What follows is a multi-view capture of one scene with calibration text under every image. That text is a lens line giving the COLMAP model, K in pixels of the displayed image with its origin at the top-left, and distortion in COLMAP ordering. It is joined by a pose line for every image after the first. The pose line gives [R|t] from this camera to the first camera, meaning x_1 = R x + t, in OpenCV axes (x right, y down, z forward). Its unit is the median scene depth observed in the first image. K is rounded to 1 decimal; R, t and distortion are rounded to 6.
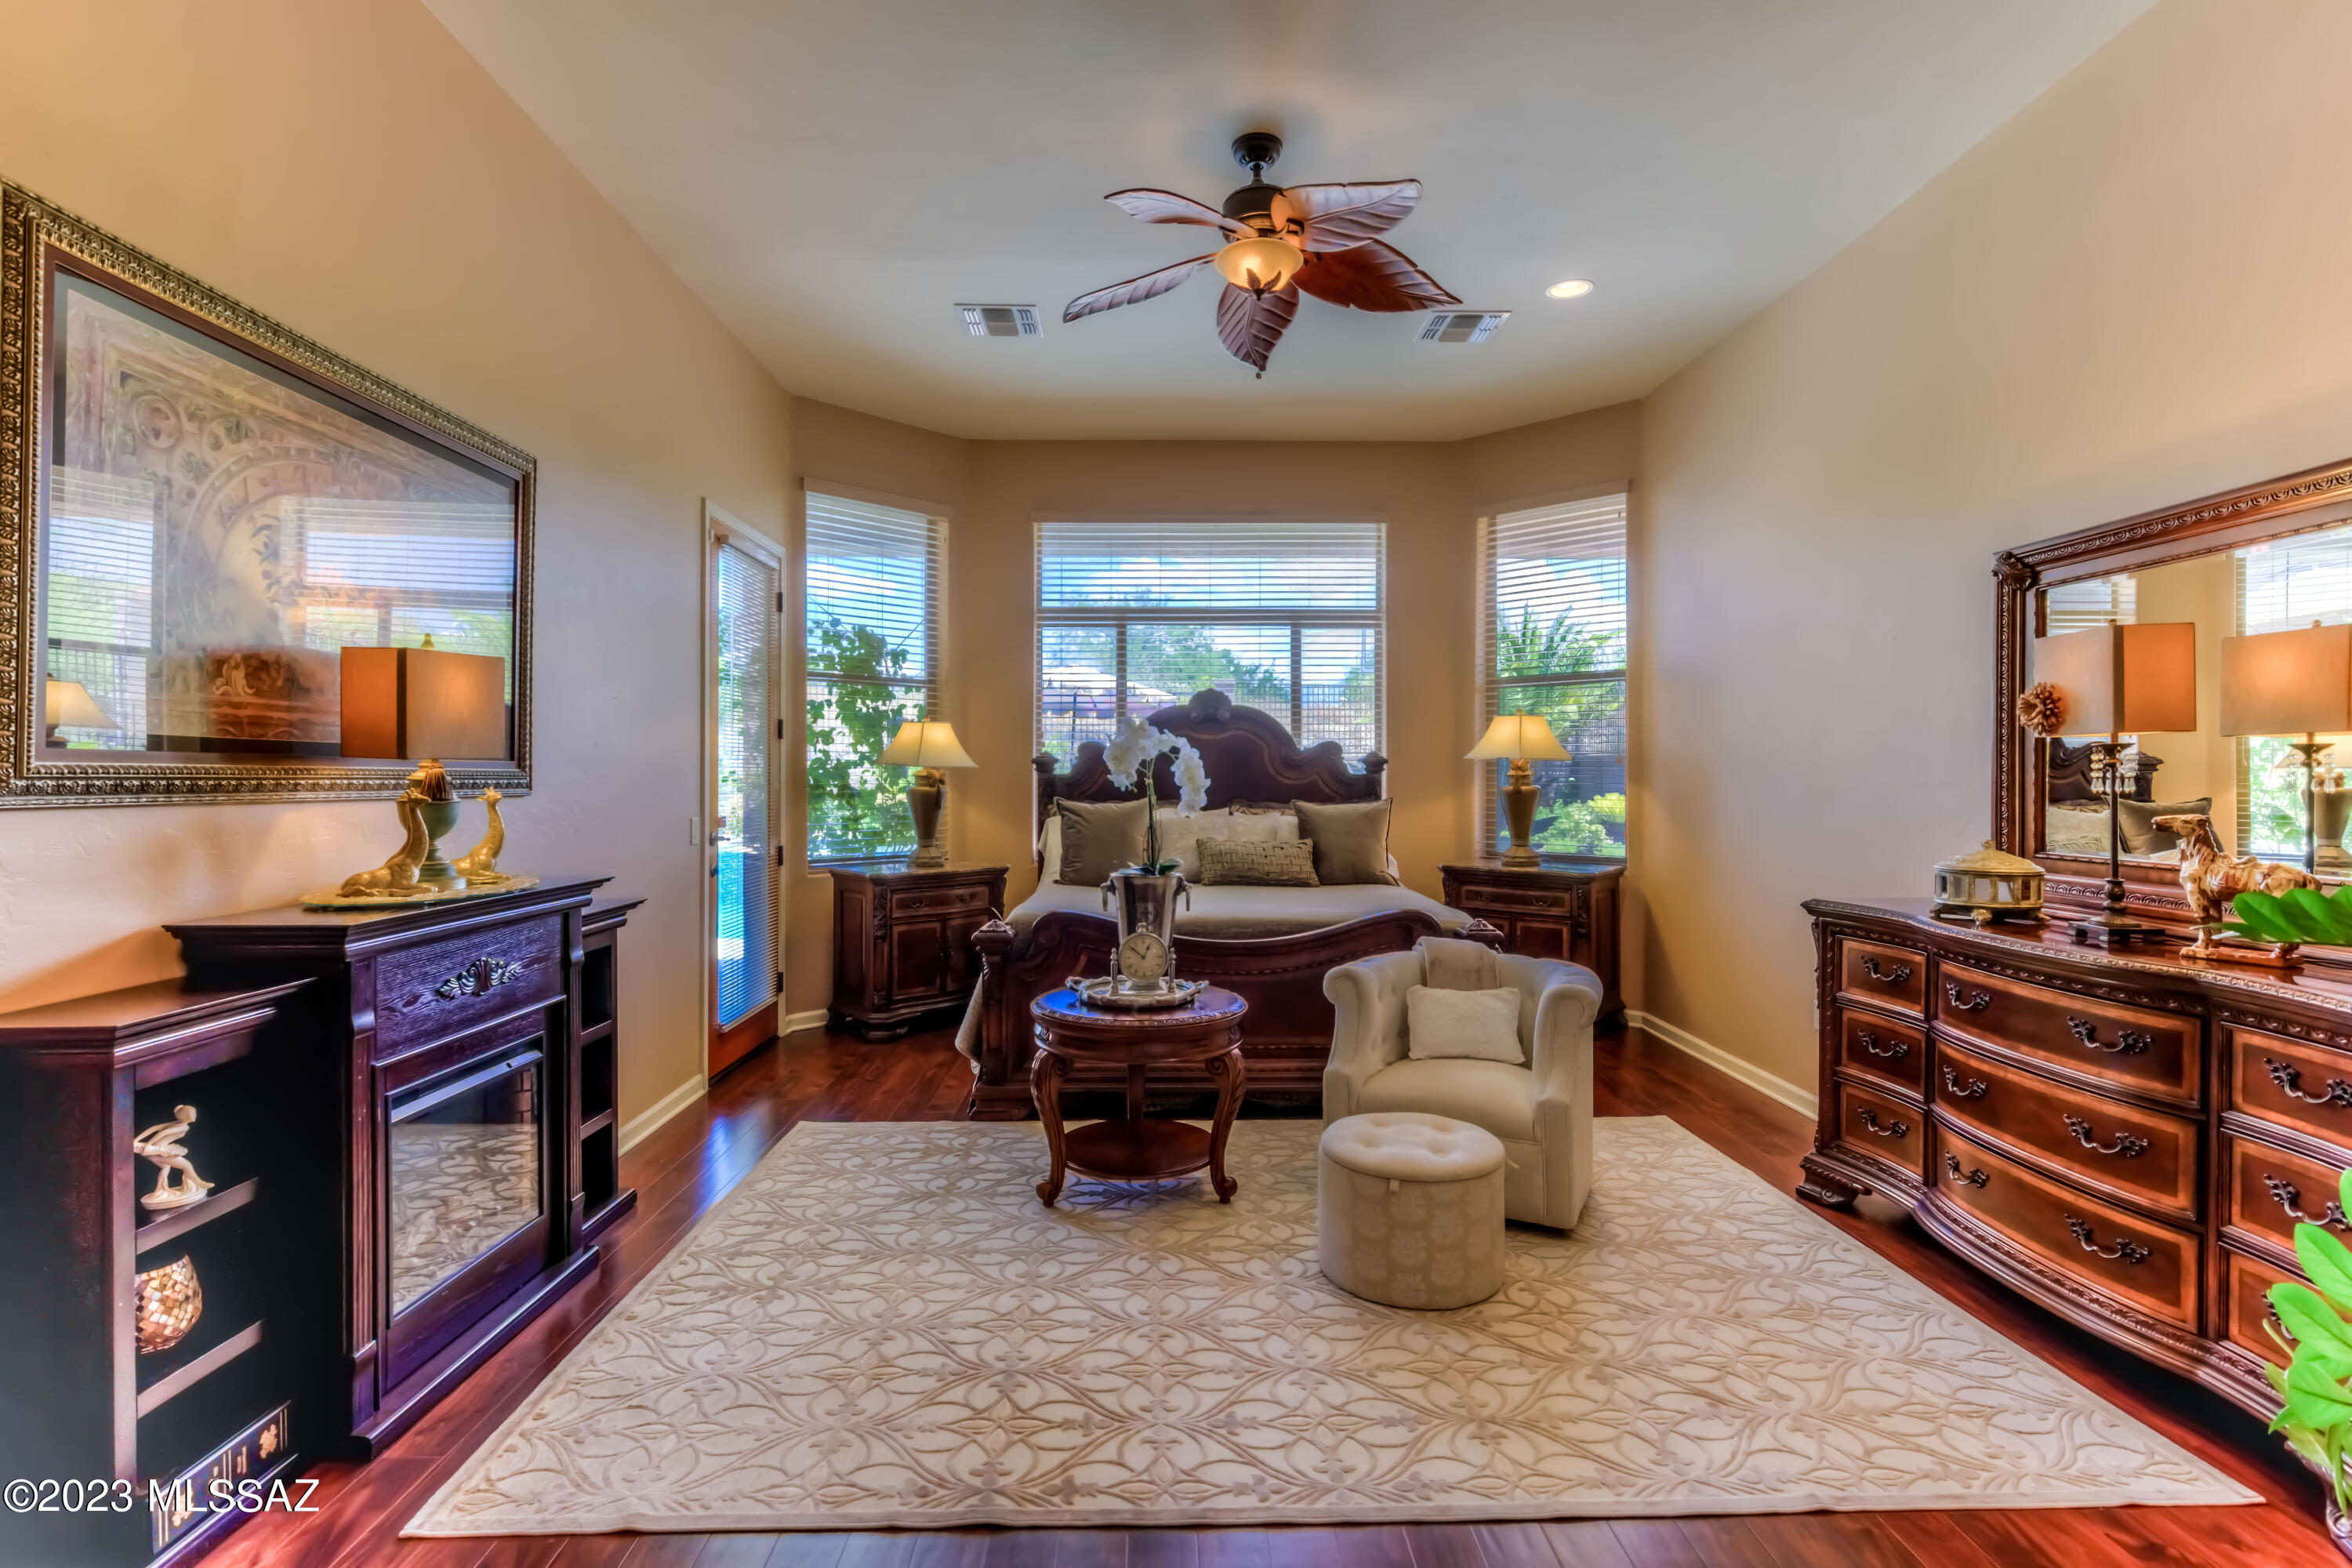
lens RADIAL K [[1060.9, 0, 1170.2], [0, 1060.9, 789.2], [0, 0, 1]] dist [-0.001747, -0.000394]
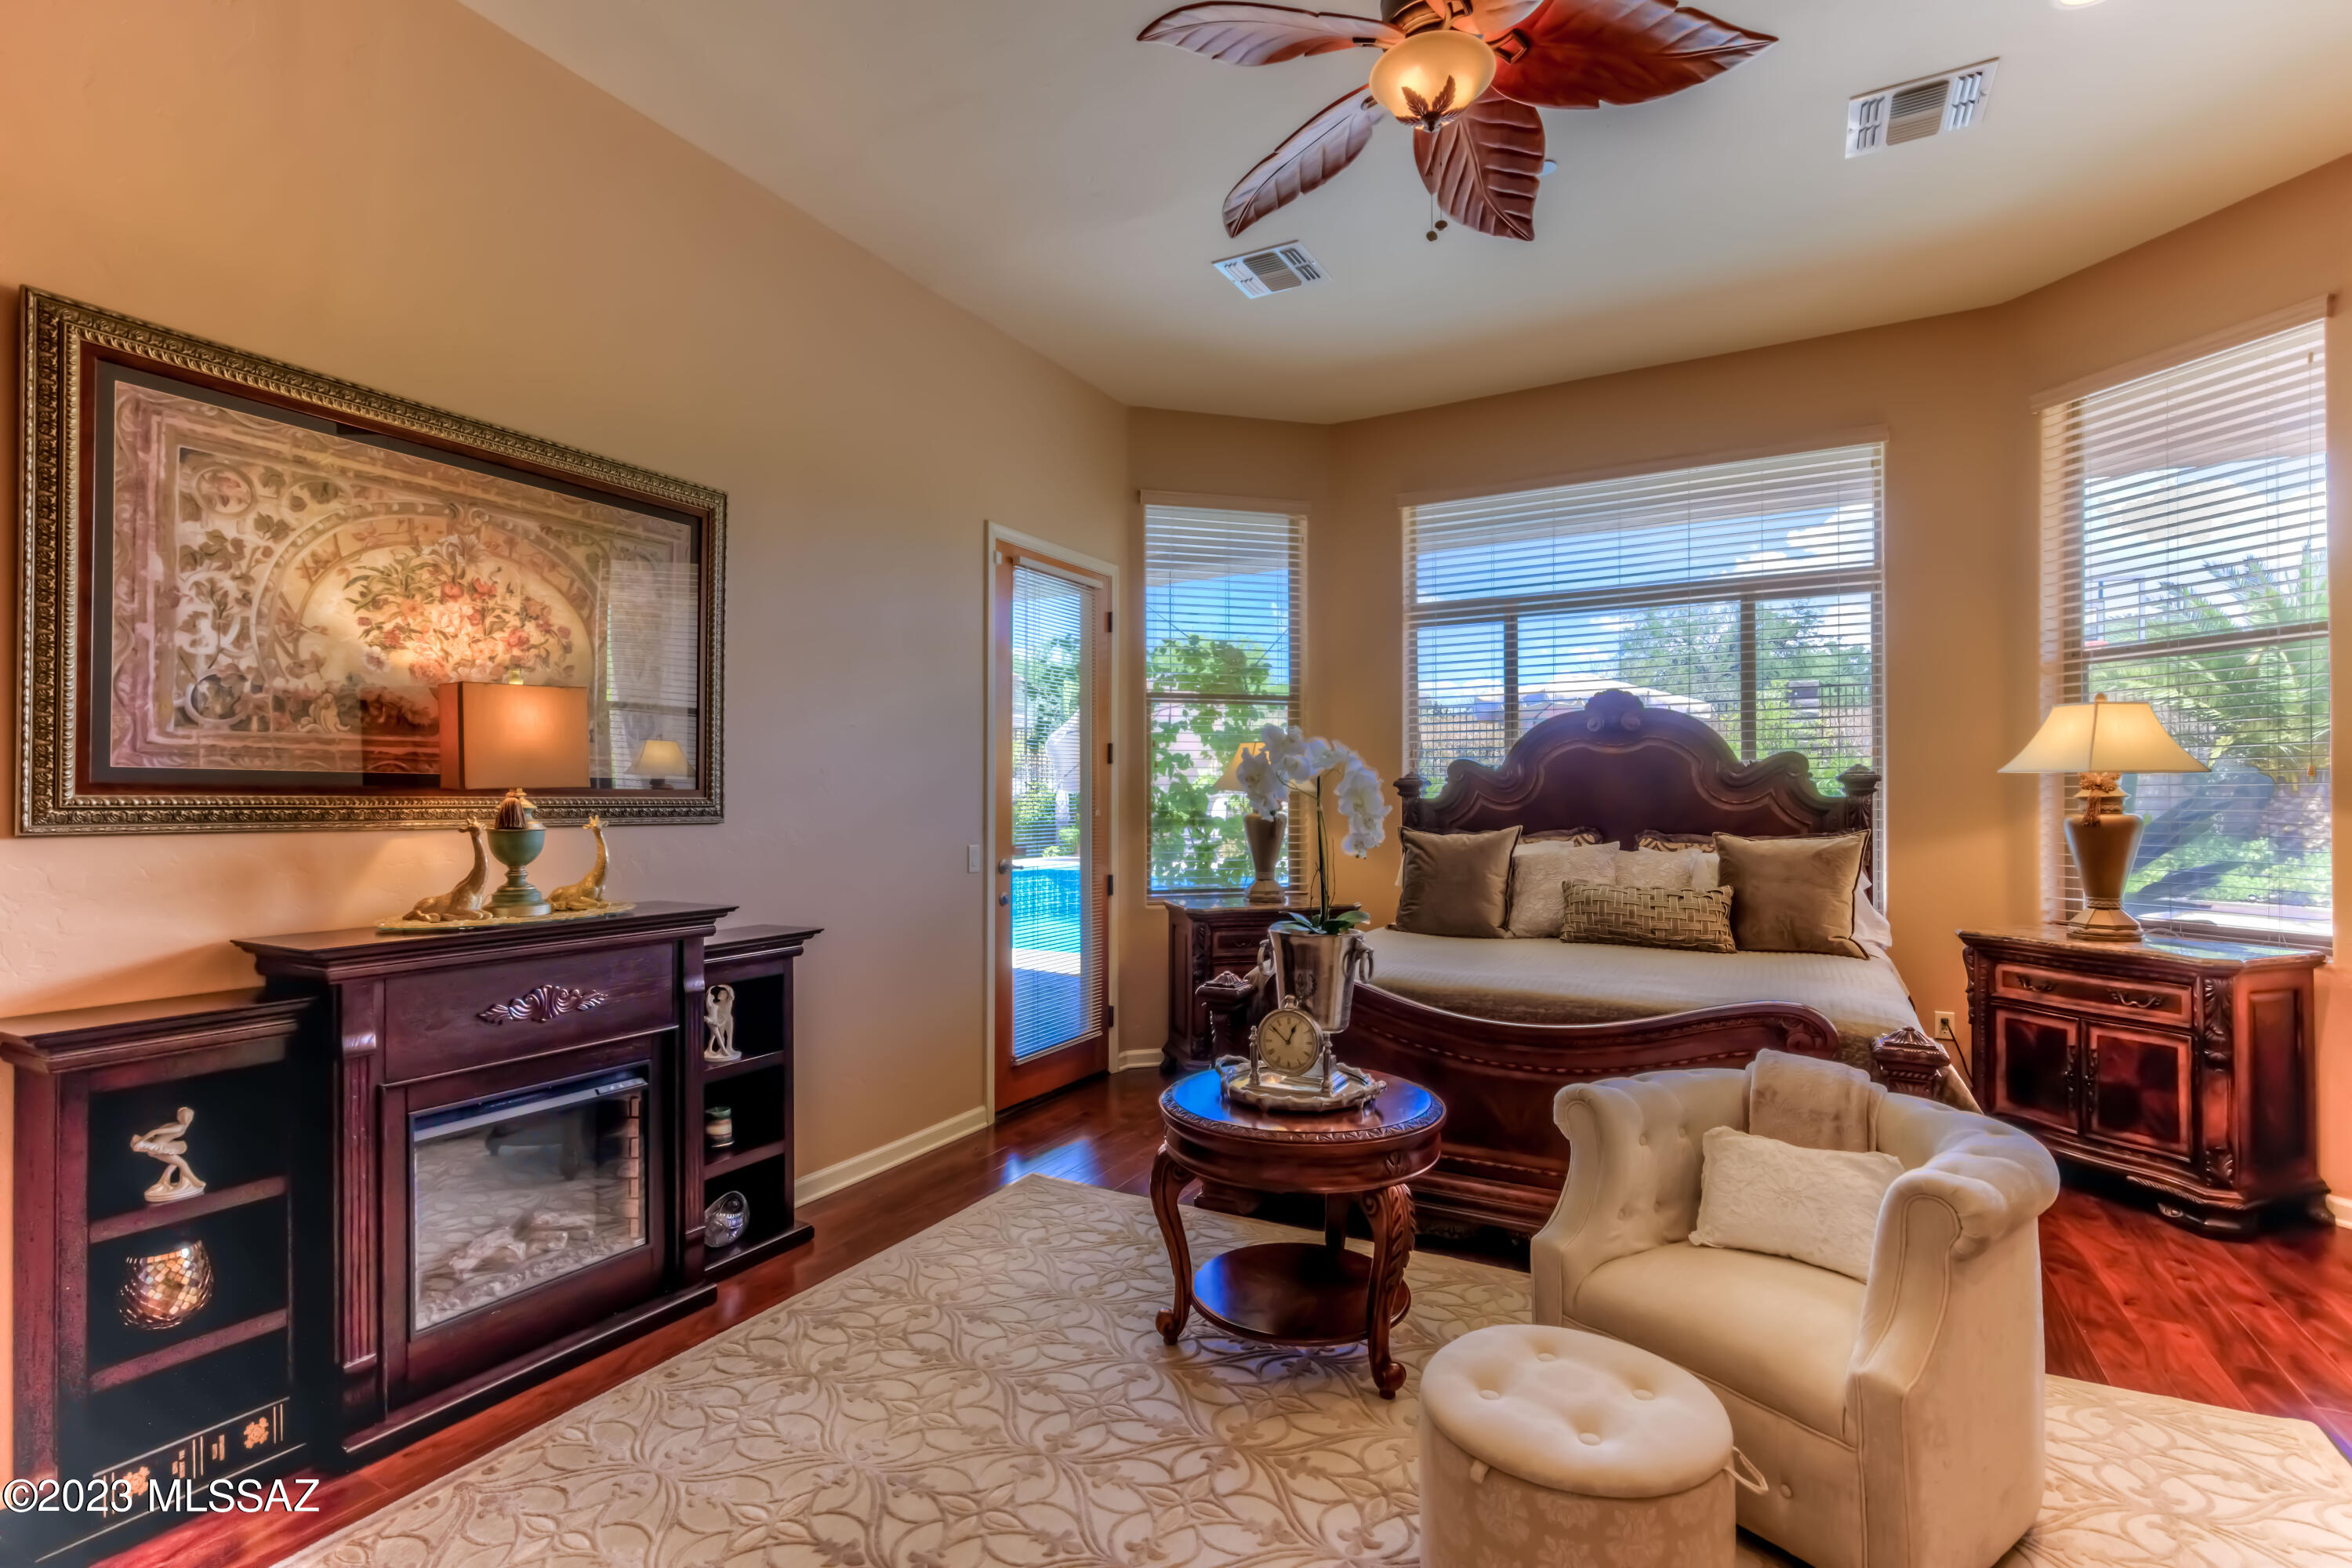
lens RADIAL K [[1086.9, 0, 1179.6], [0, 1086.9, 803.9], [0, 0, 1]] dist [-0.000101, -0.000190]
pose [[0.875605, -0.002023, -0.483023, 0.274079], [-0.002274, 0.999963, -0.008310, -0.004372], [0.483022, 0.008374, 0.875568, 0.275185]]
